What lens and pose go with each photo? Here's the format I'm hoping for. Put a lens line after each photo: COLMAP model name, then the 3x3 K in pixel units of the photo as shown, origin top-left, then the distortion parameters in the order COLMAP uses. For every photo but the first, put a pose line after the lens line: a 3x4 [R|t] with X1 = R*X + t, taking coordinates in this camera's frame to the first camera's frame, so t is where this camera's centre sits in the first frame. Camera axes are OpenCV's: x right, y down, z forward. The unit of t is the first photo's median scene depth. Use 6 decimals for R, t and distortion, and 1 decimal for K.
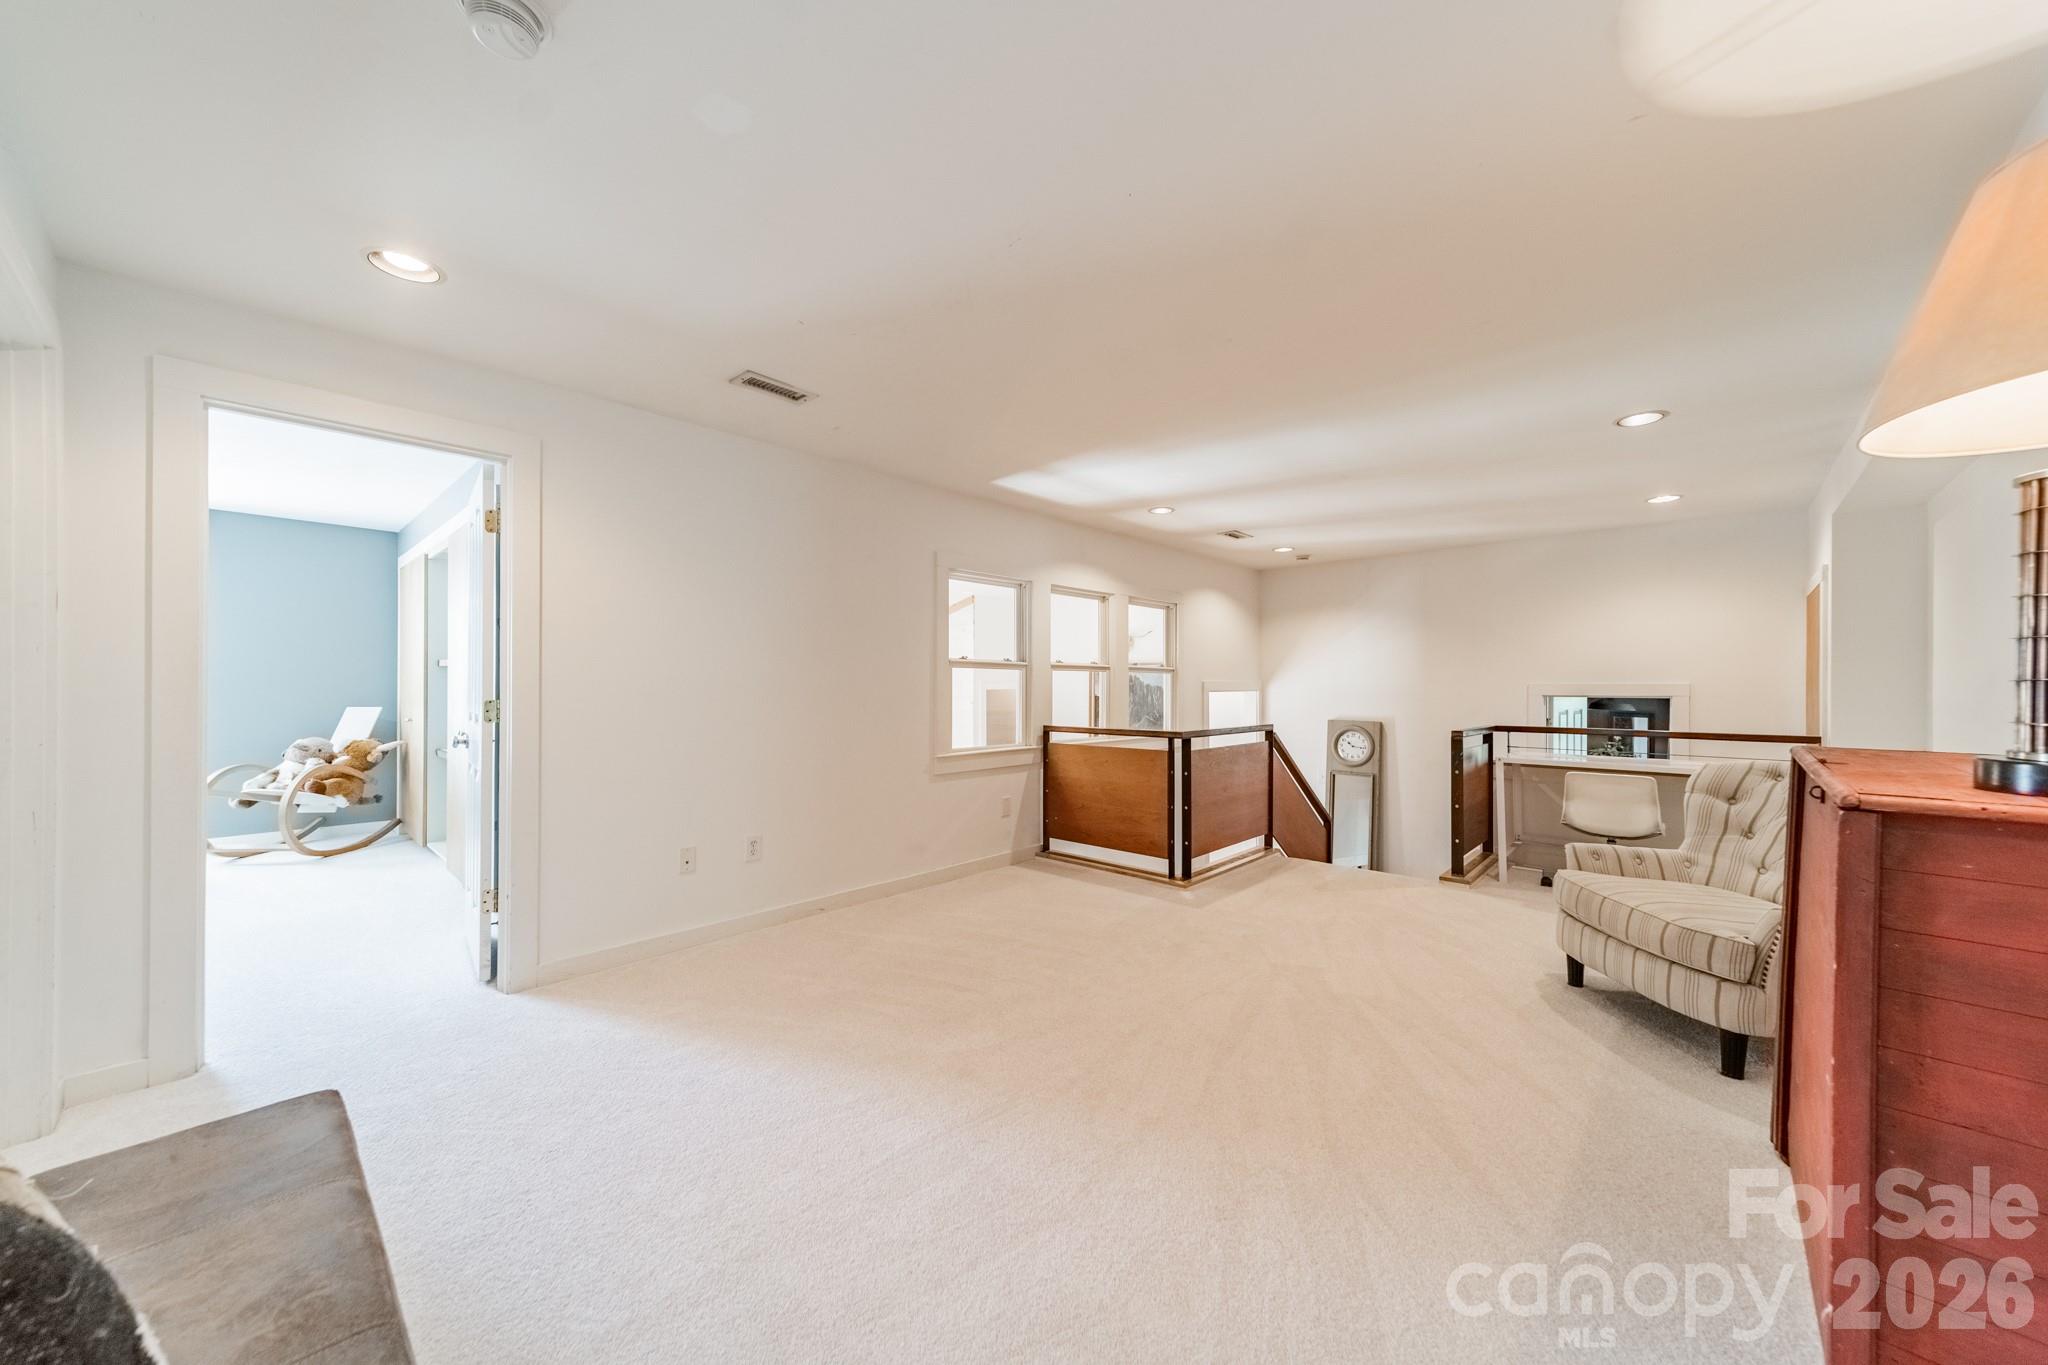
lens RADIAL K [[730.2, 0, 1025.1], [0, 730.2, 685.5], [0, 0, 1]] dist [0.008382, -0.000111]
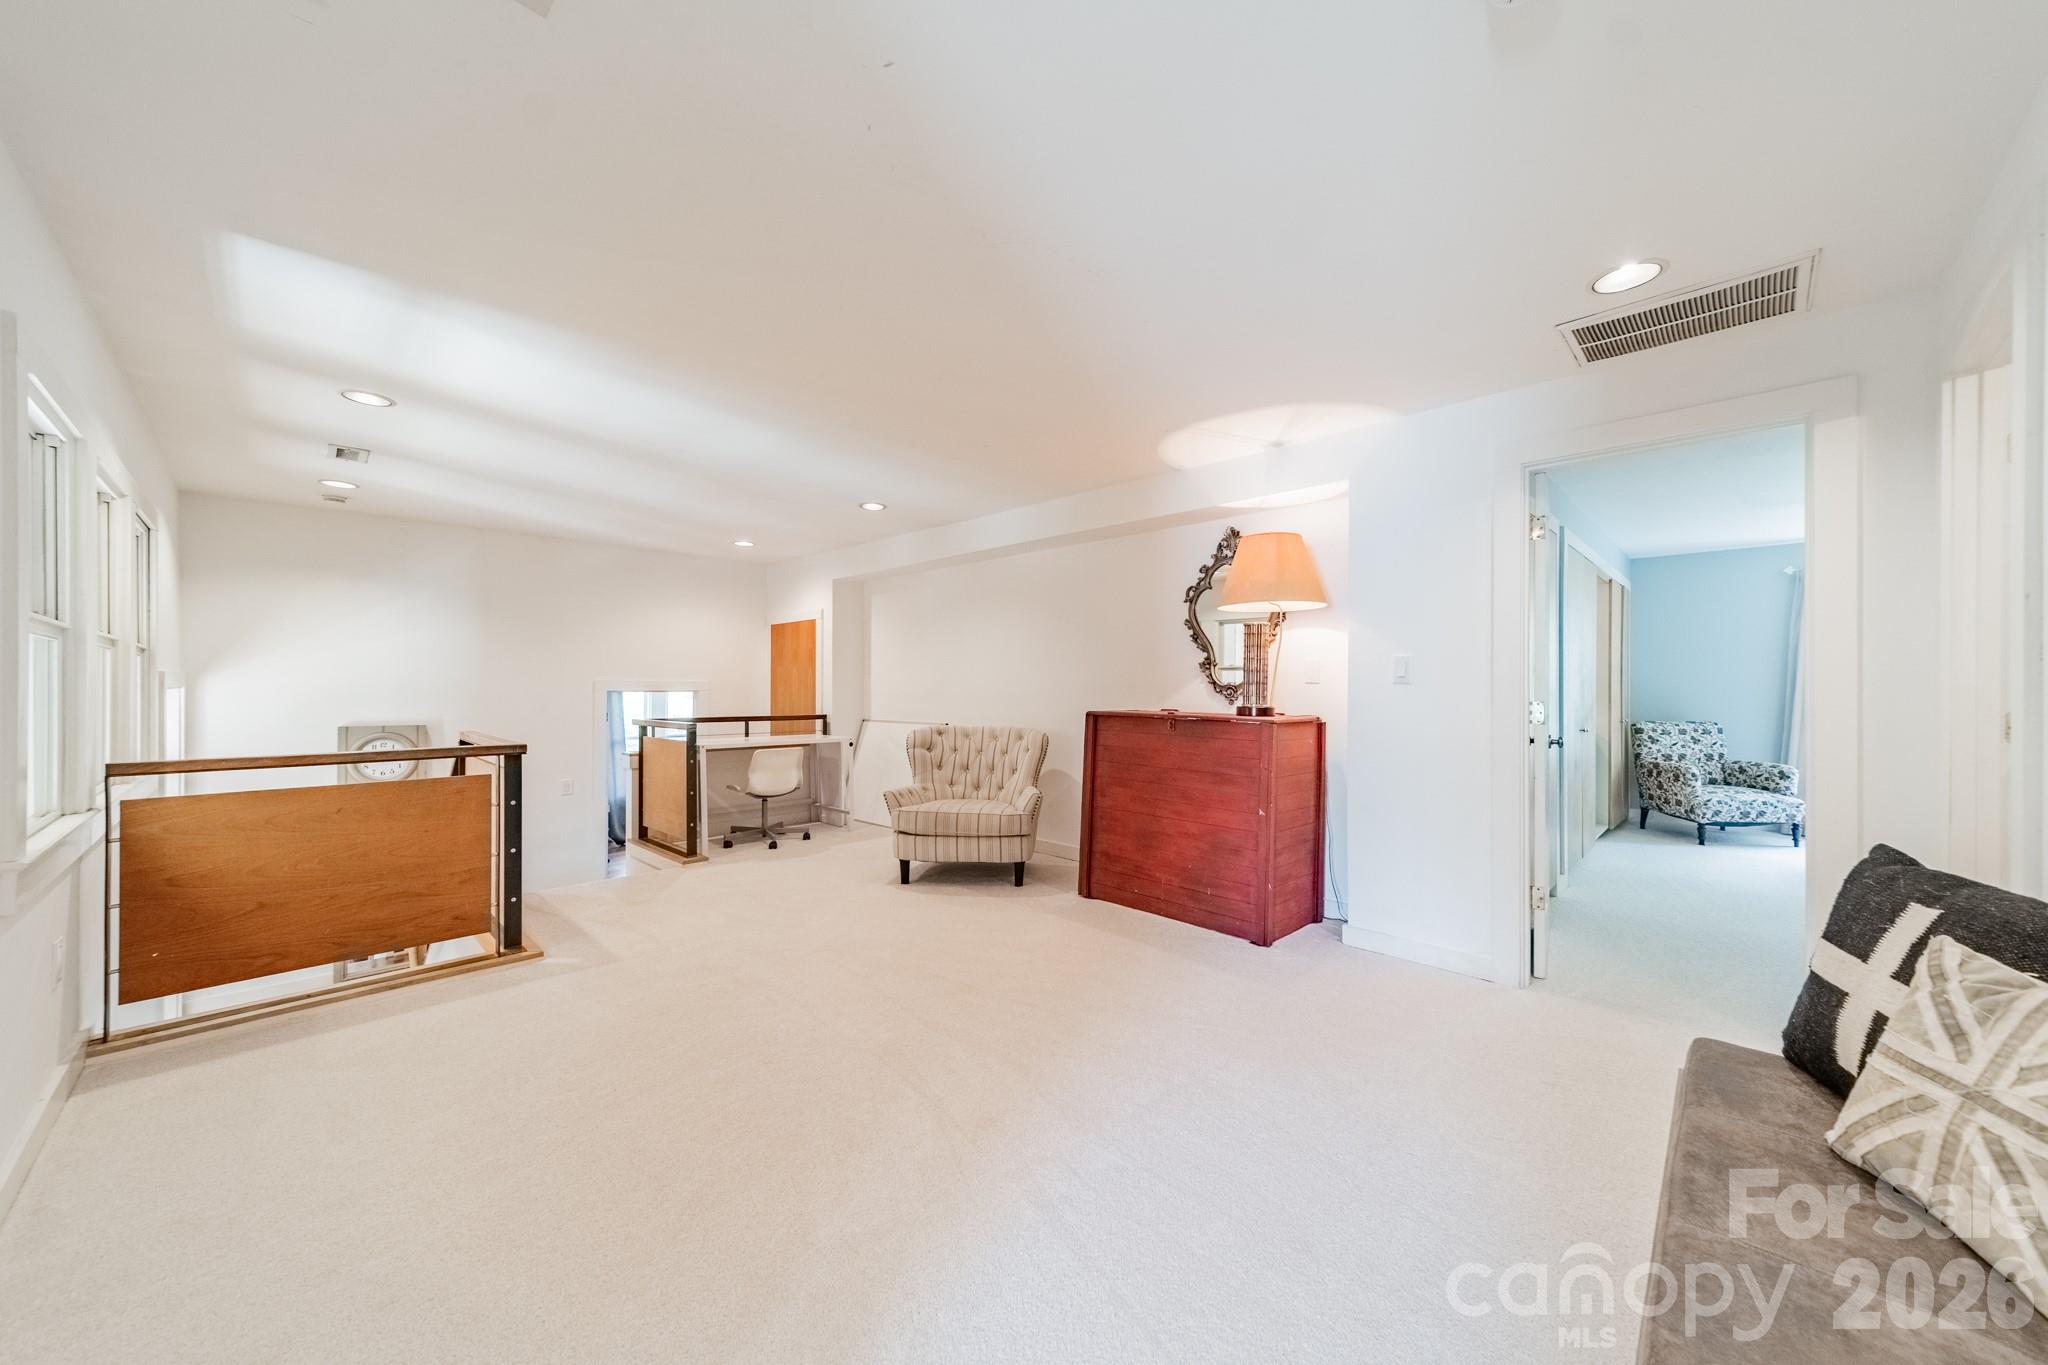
lens RADIAL K [[730.2, 0, 1024.7], [0, 730.2, 688.6], [0, 0, 1]] dist [0.008382, -0.000111]
pose [[0.024605, -0.004056, 0.999689, -0.500473], [-0.005947, 0.999973, 0.004203, 0.002383], [-0.999680, -0.006048, 0.024580, 0.494010]]
